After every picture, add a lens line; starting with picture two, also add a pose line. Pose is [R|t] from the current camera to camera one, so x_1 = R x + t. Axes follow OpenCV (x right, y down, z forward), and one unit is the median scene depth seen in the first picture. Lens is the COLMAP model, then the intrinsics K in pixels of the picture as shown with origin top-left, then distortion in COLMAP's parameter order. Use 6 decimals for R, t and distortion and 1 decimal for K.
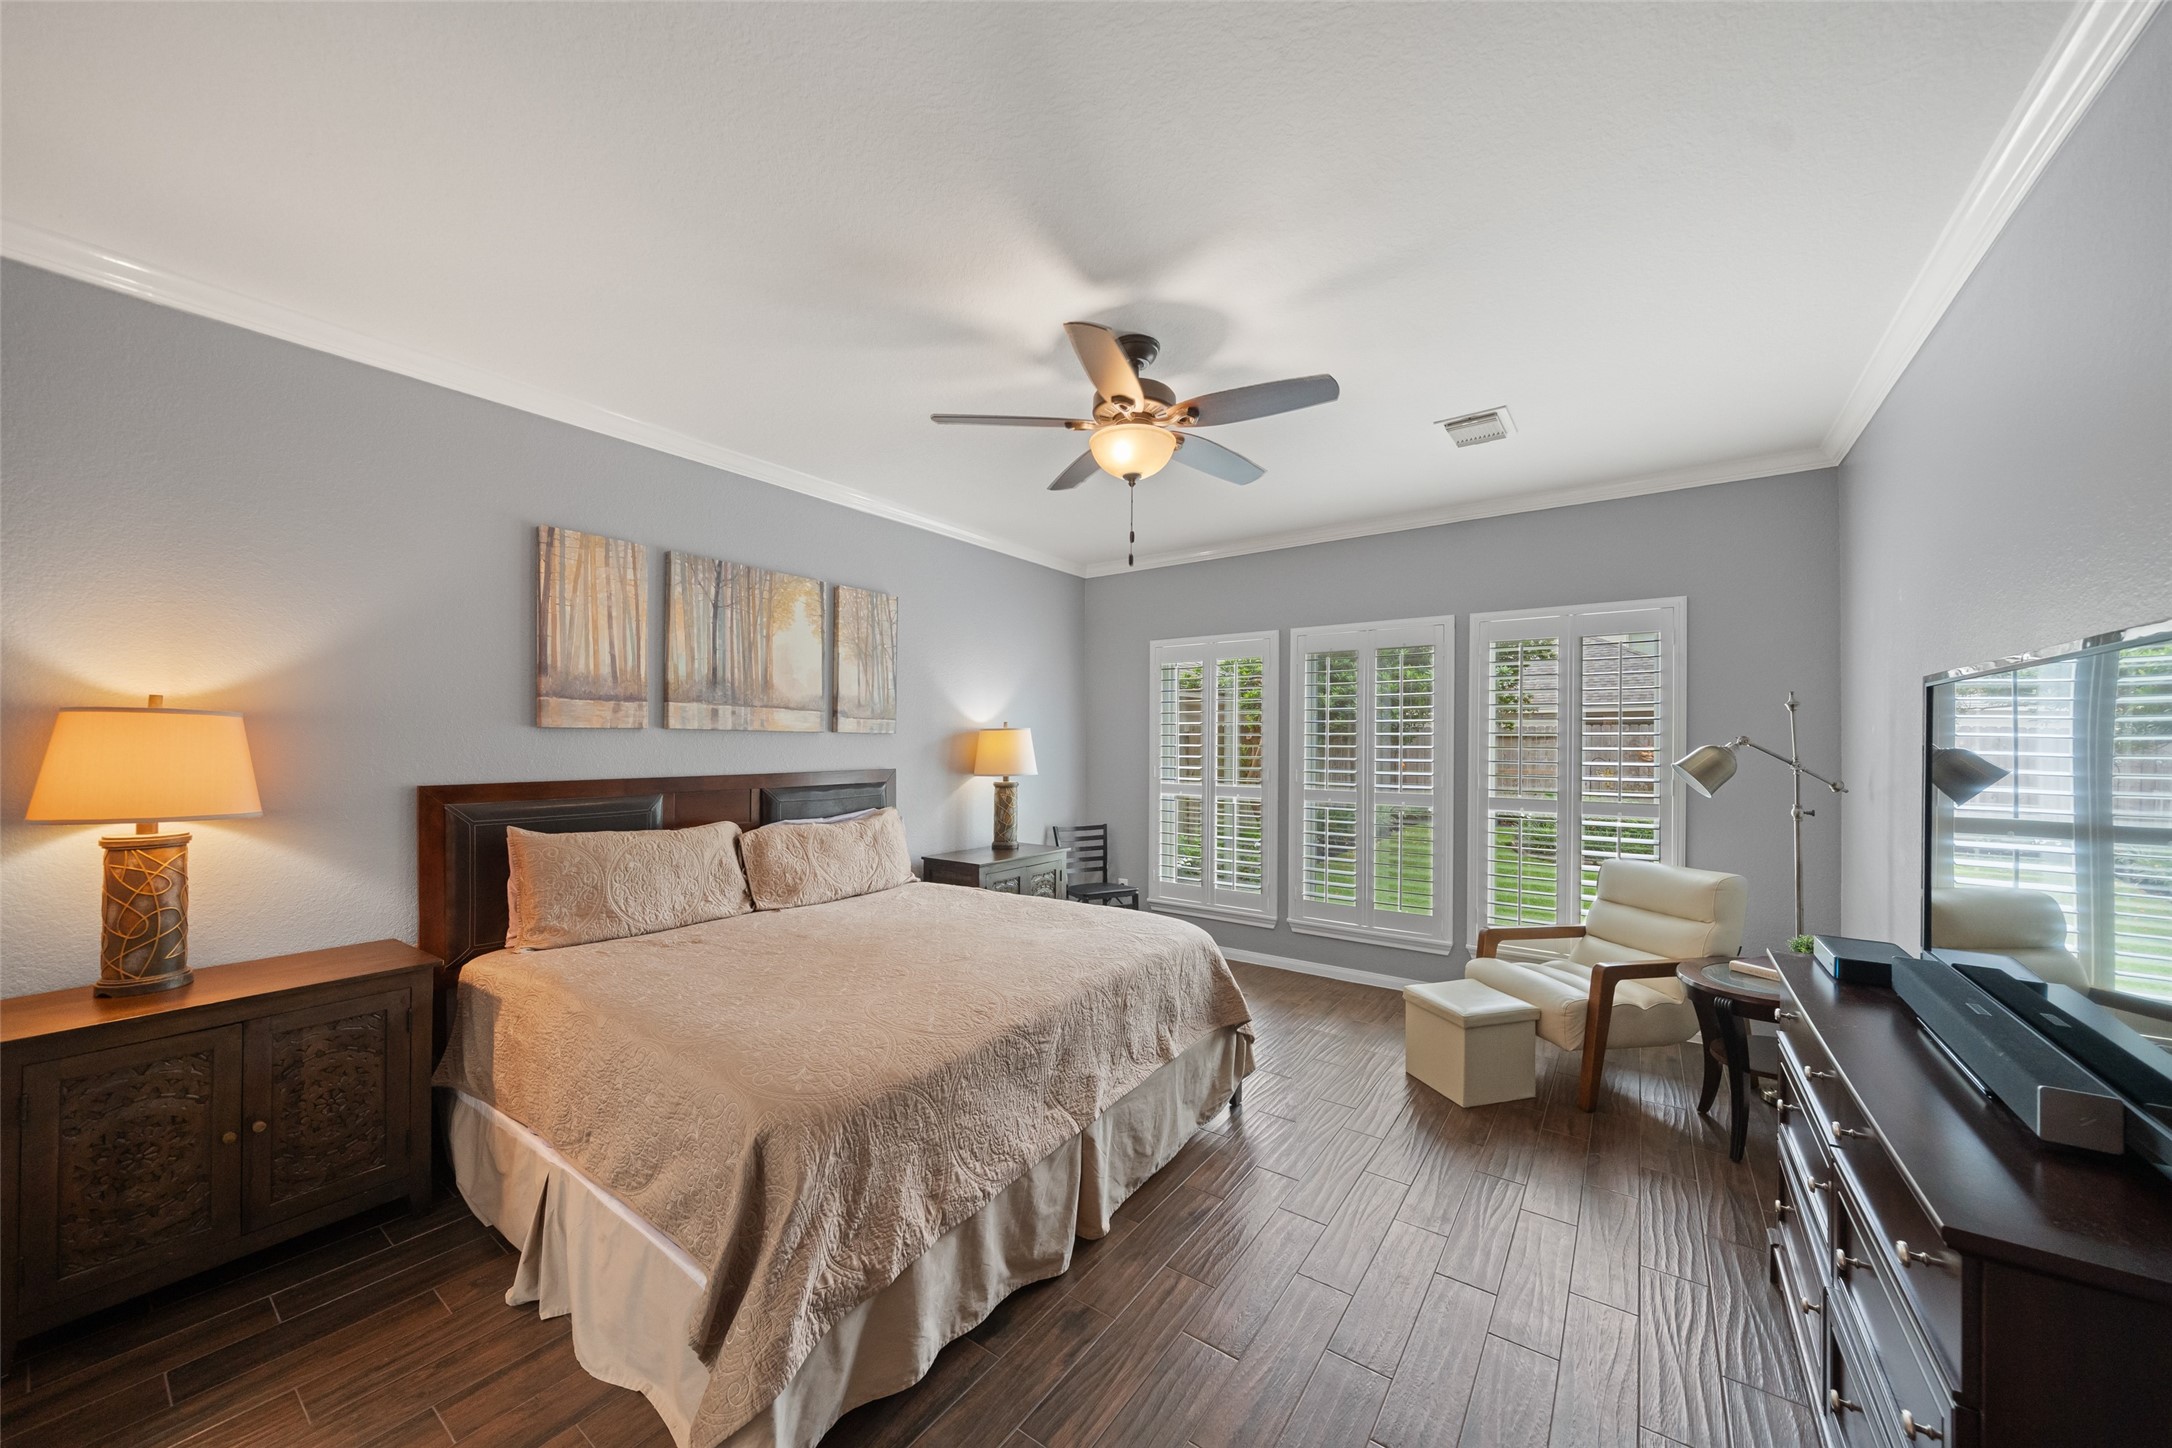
lens RADIAL K [[736.8, 0, 1086.0], [0, 736.8, 724.0], [0, 0, 1]] dist [-0.056987, 0.000025]
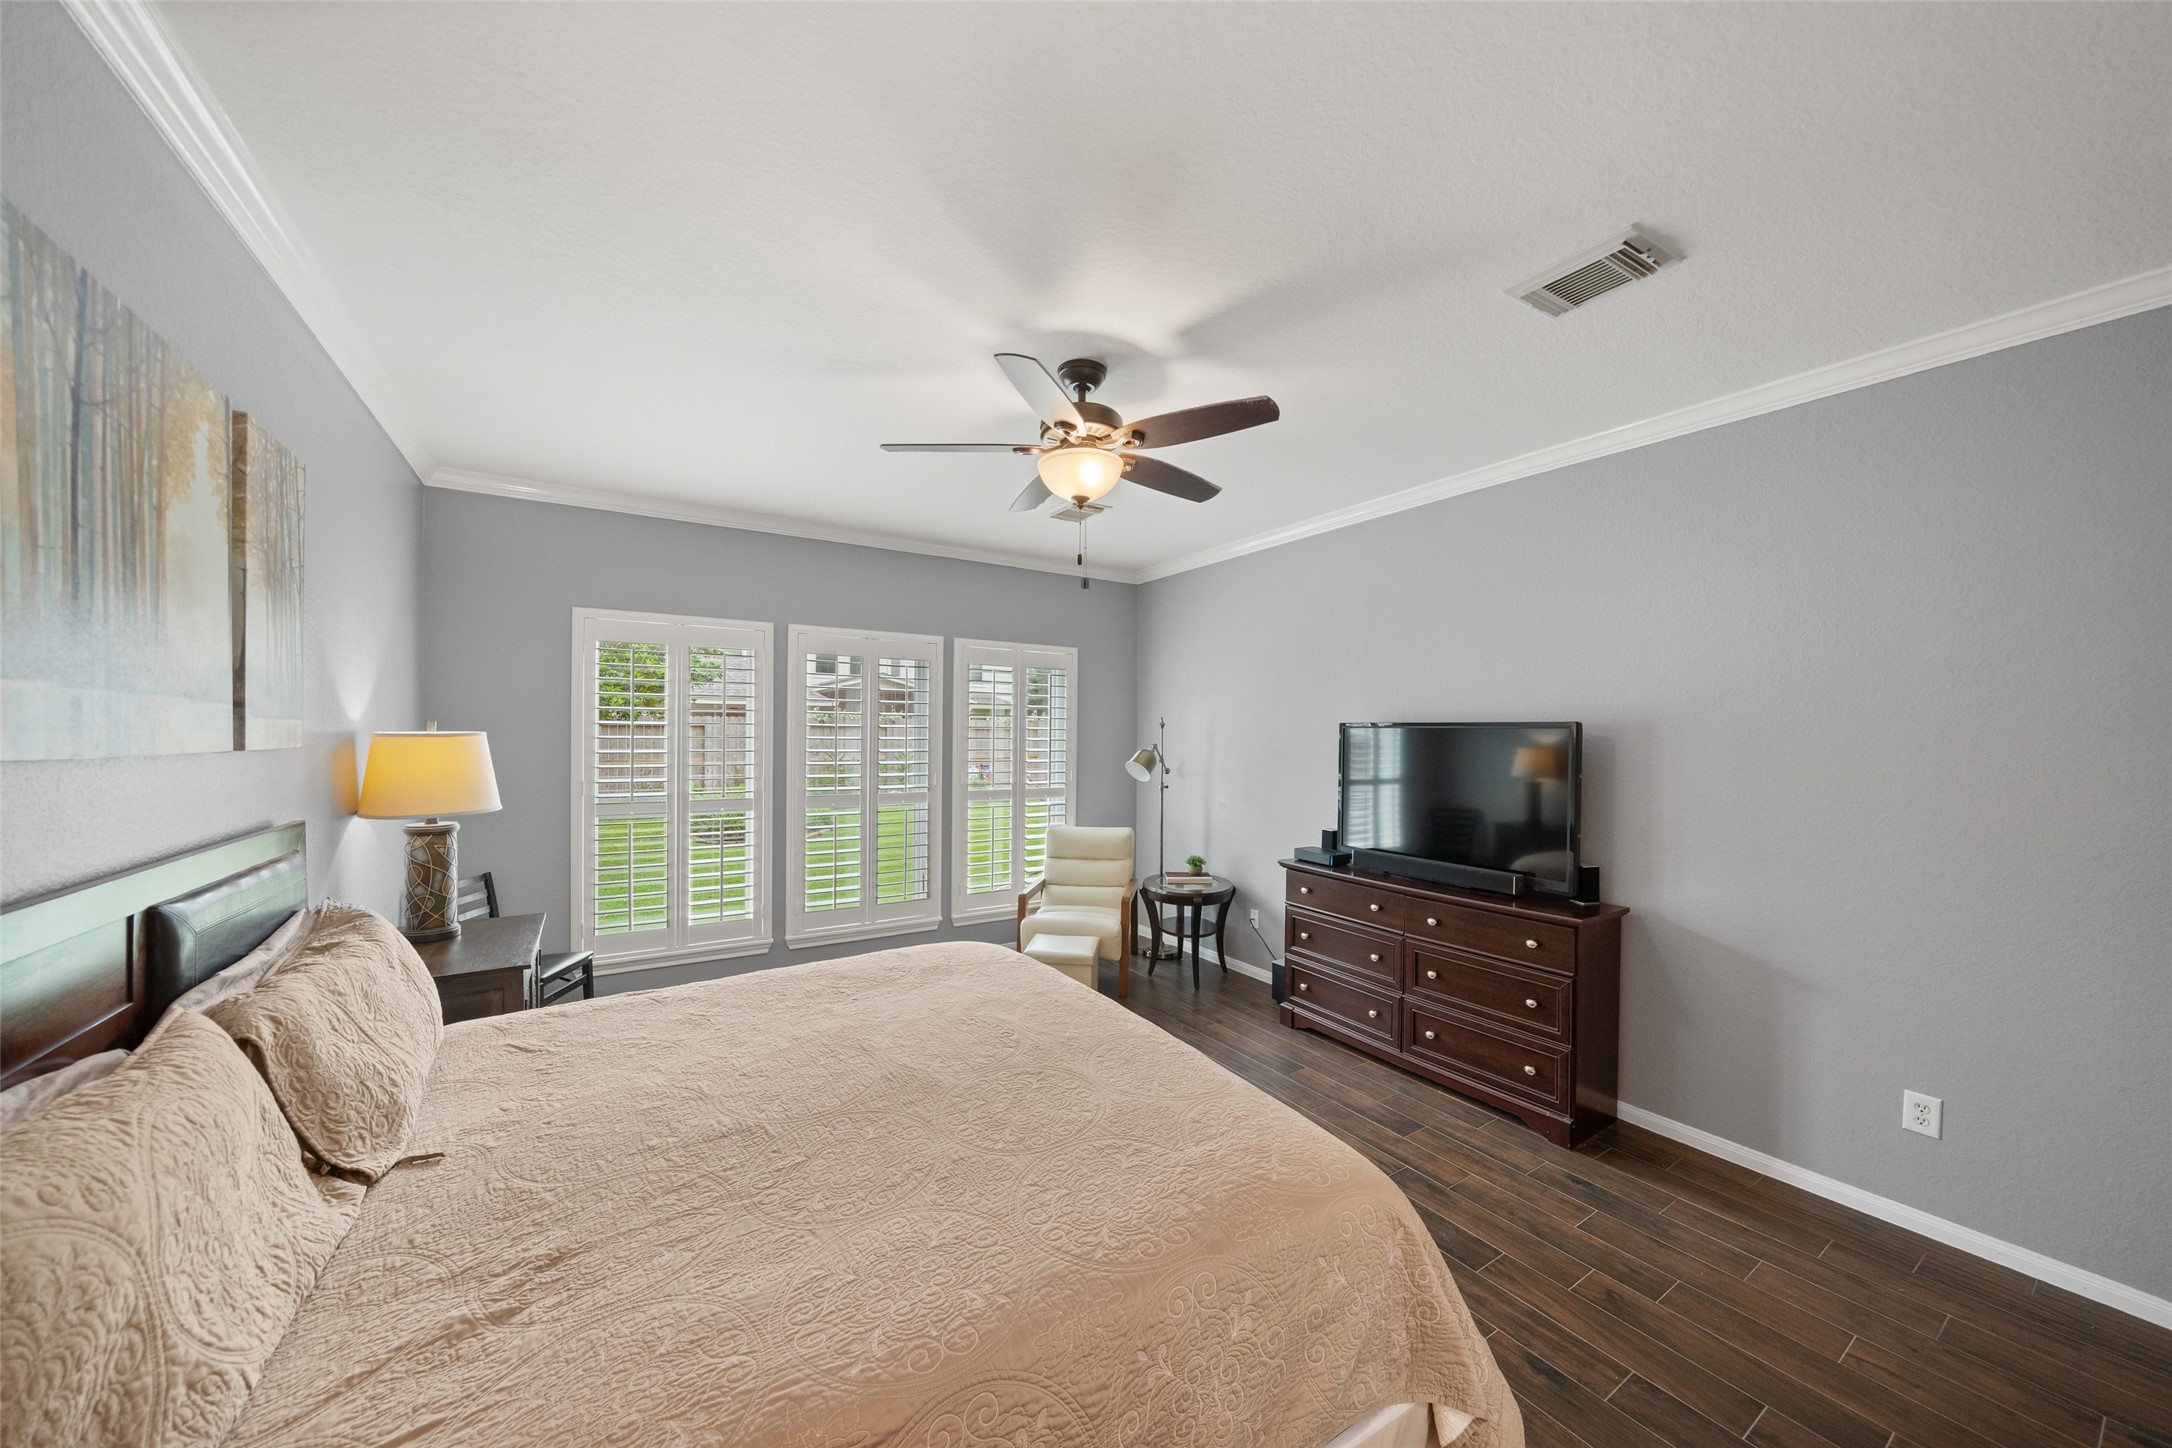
lens RADIAL K [[736.8, 0, 1086.0], [0, 736.8, 724.0], [0, 0, 1]] dist [-0.056987, 0.000025]
pose [[0.339212, 0.011939, 0.940634, -0.622922], [-0.013301, 0.999880, -0.007894, -0.007755], [-0.940616, -0.009834, 0.339330, 0.443041]]
